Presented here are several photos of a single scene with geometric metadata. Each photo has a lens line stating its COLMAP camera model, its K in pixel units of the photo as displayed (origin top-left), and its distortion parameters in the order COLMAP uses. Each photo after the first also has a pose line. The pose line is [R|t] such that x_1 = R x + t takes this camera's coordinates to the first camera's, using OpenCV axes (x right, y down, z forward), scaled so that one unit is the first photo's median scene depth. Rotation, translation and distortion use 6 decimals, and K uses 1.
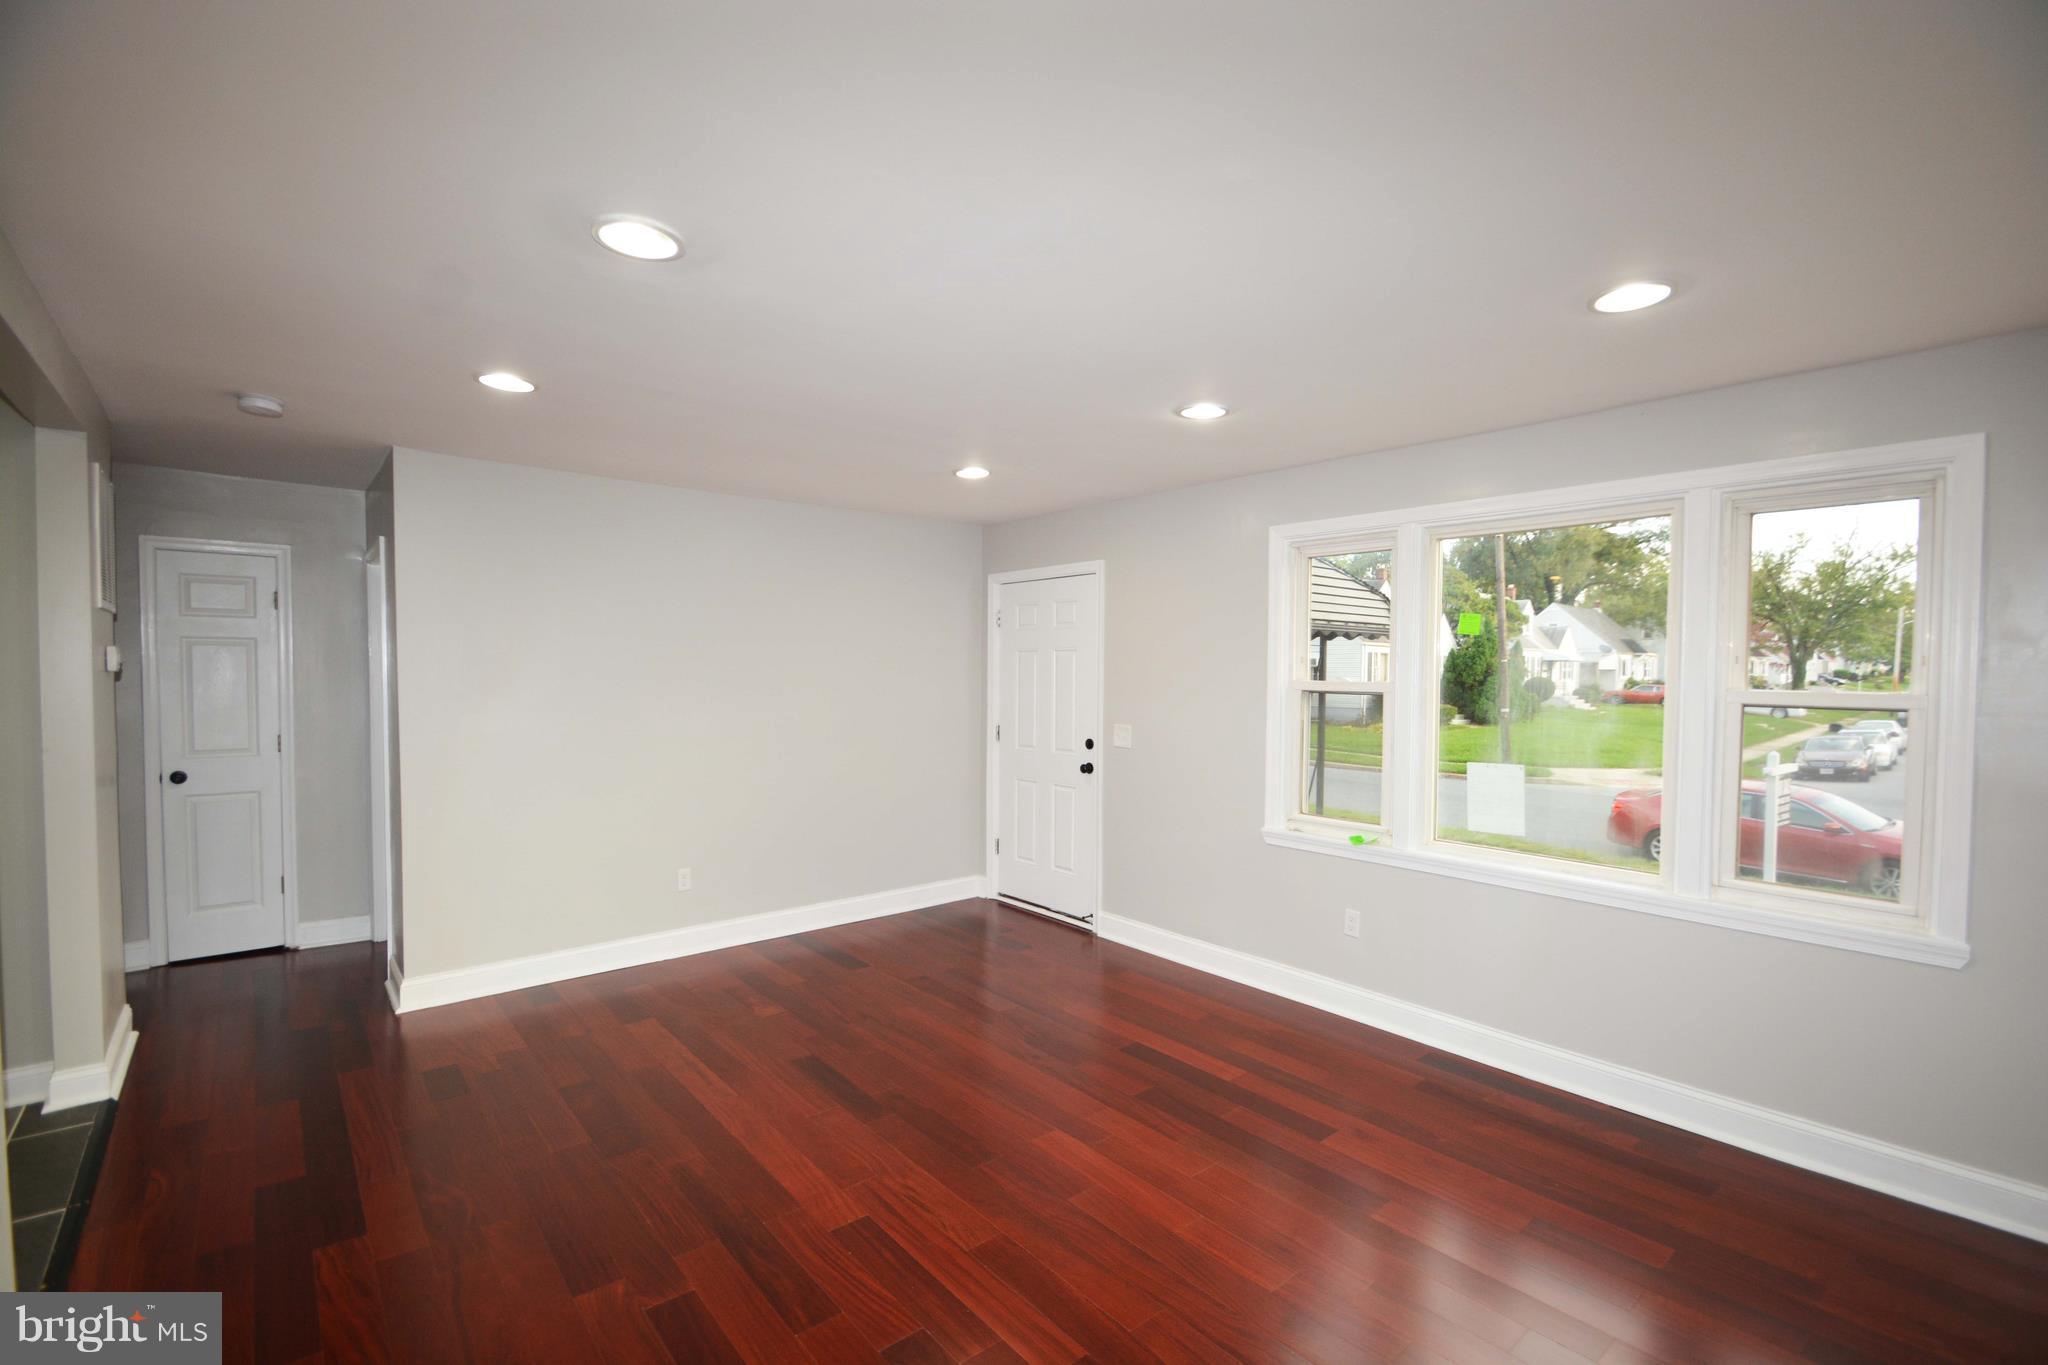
lens RADIAL K [[898.4, 0, 1018.8], [0, 898.4, 696.9], [0, 0, 1]] dist [0.016717, -0.016396]
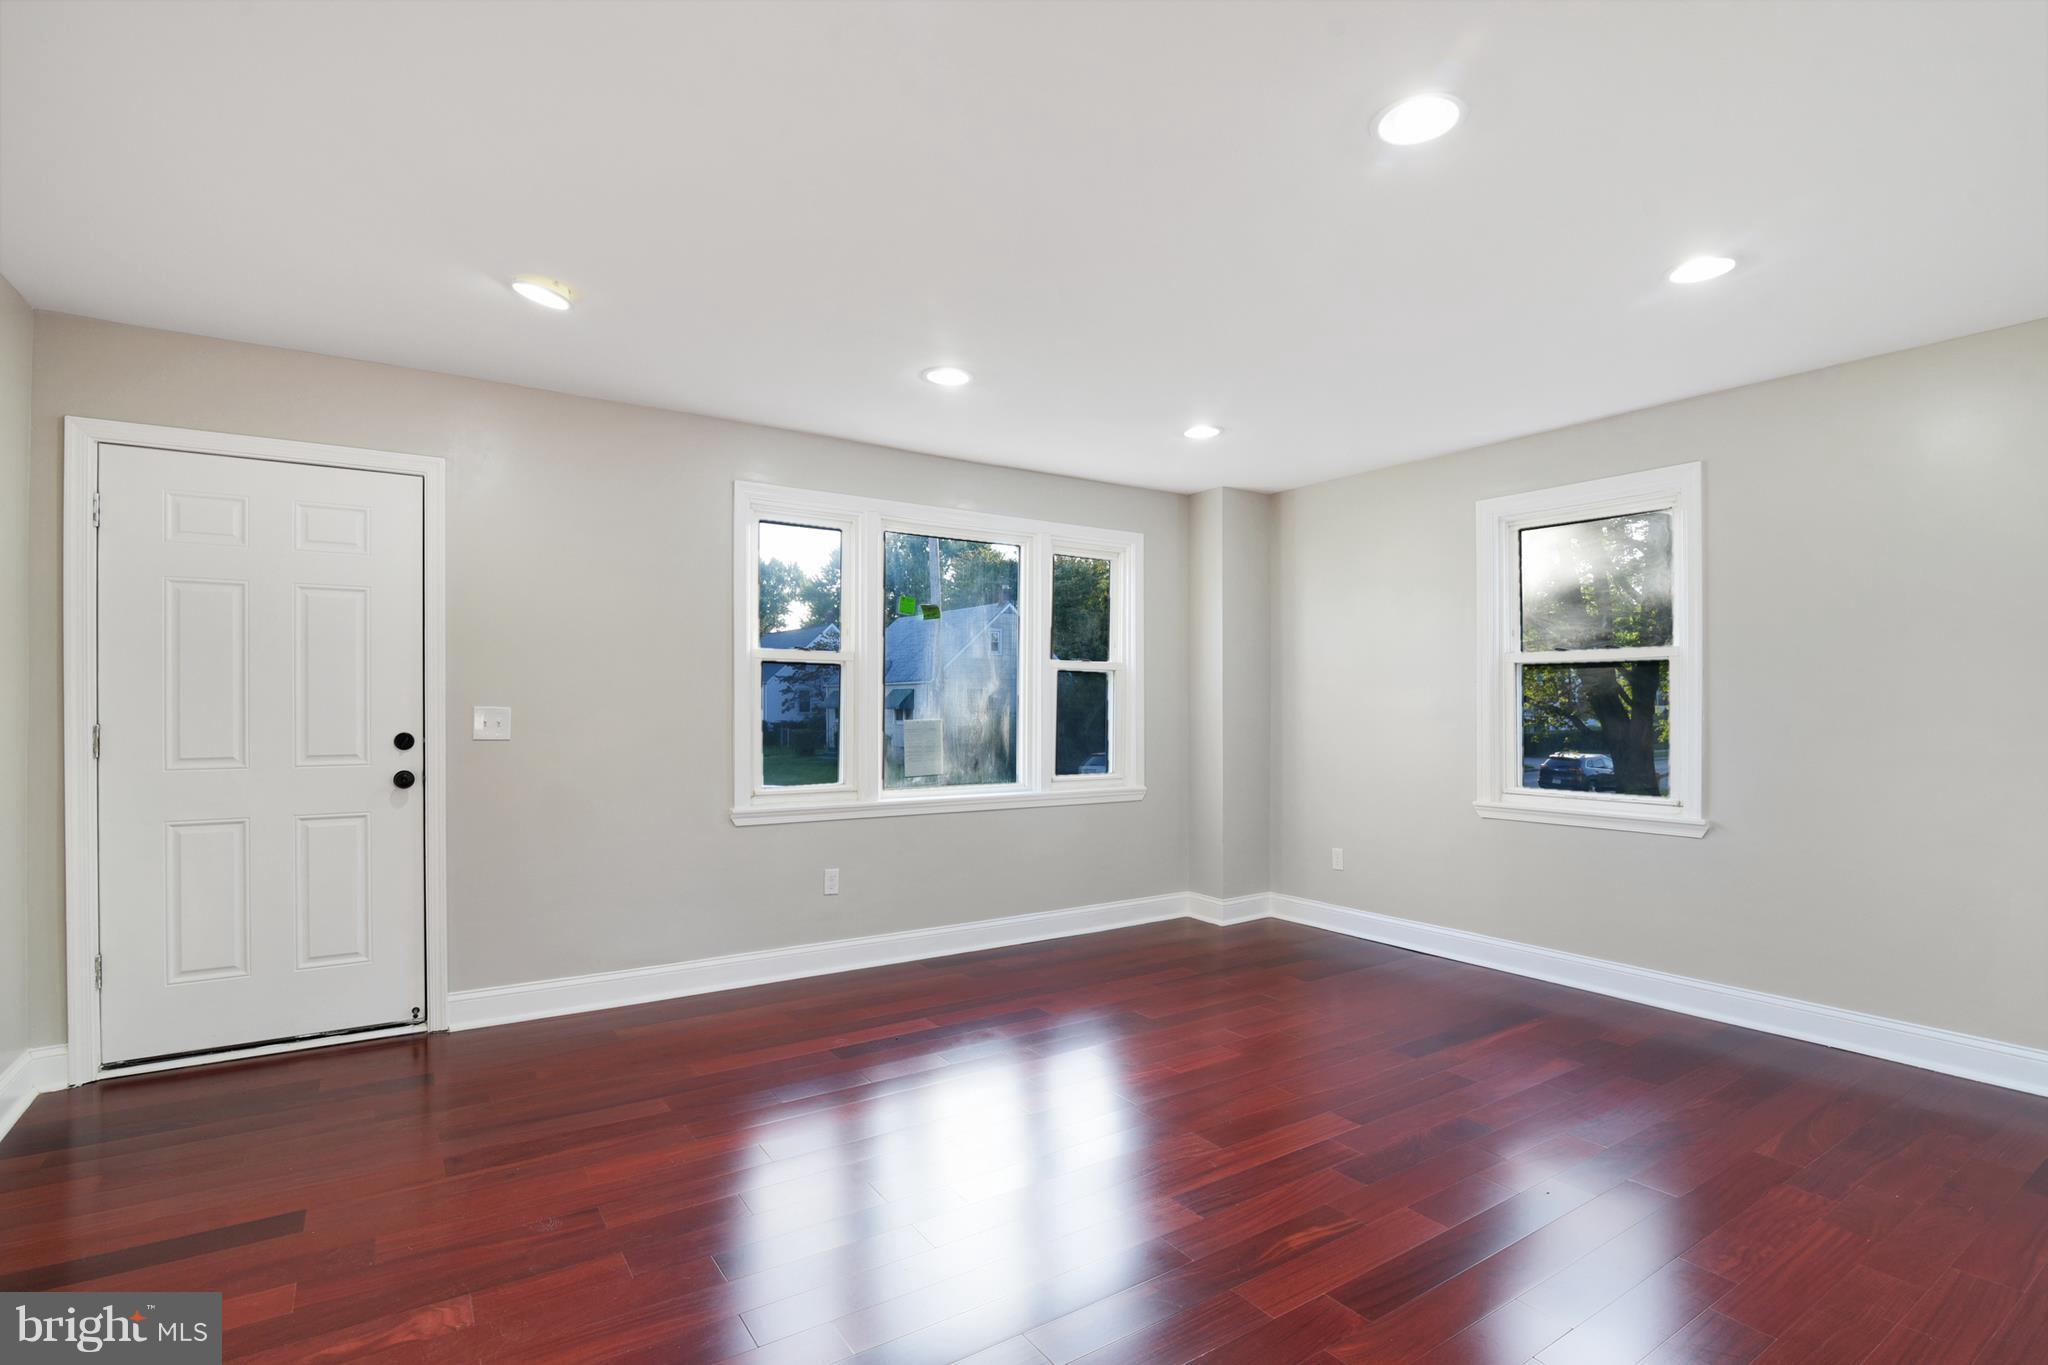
lens RADIAL K [[961.5, 0, 1023.5], [0, 961.5, 713.2], [0, 0, 1]] dist [-0.026798, -0.000679]
pose [[0.110719, -0.015265, 0.993734, -0.663754], [0.029969, 0.999479, 0.012015, 0.046577], [-0.993400, 0.028451, 0.111119, 0.611284]]
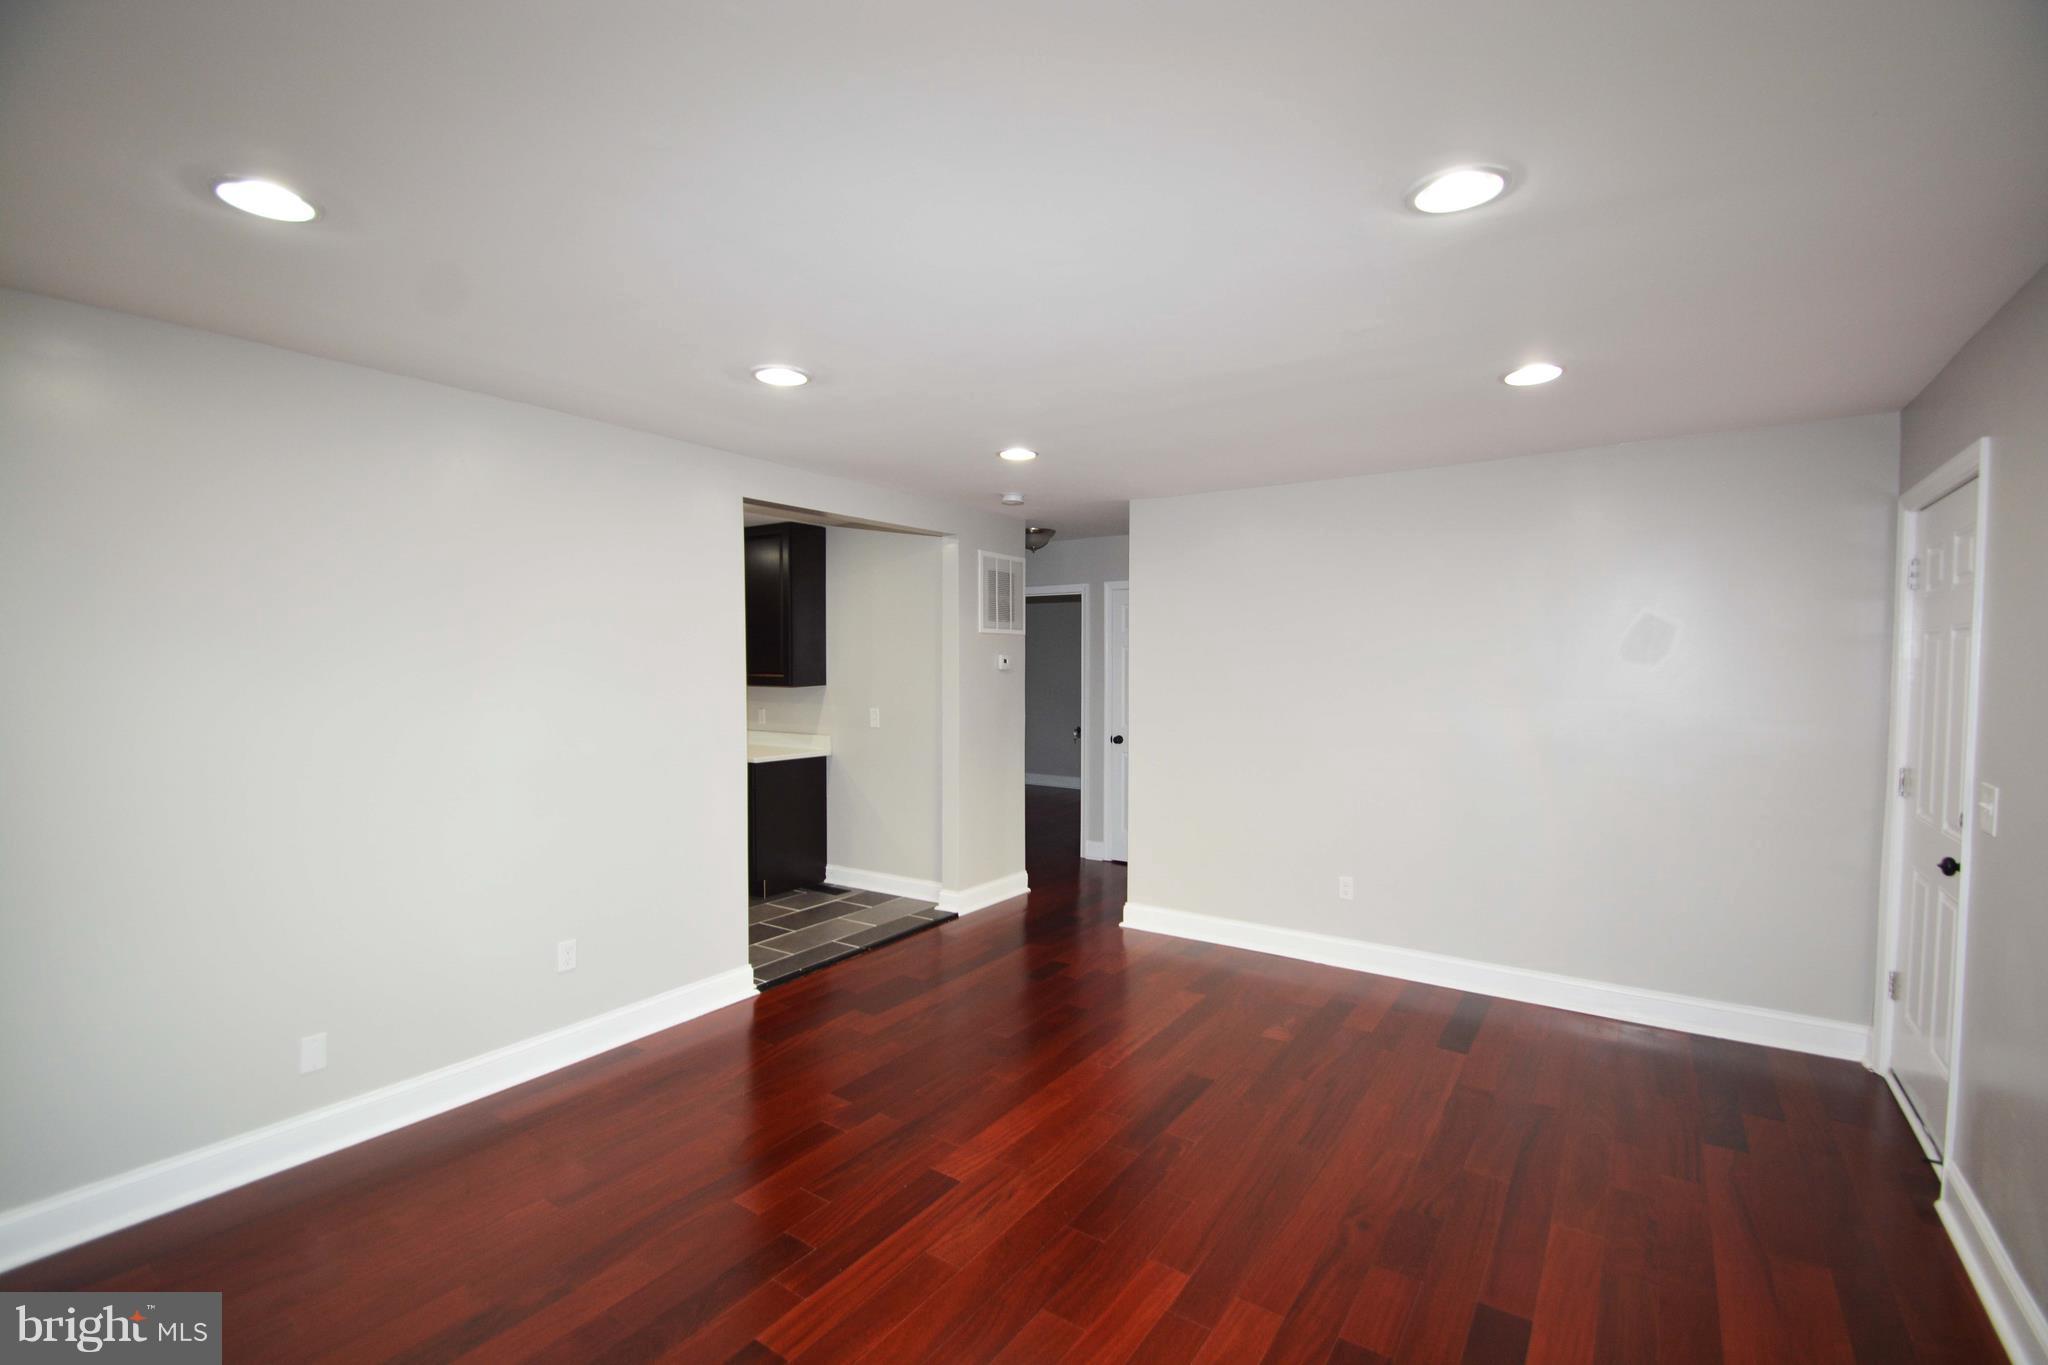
lens RADIAL K [[898.4, 0, 1018.8], [0, 898.4, 696.9], [0, 0, 1]] dist [0.016717, -0.016396]
pose [[0.268311, 0.029782, -0.962872, 0.506650], [-0.028651, 0.999327, 0.022926, -0.013275], [0.962906, 0.021436, 0.268984, 0.454902]]
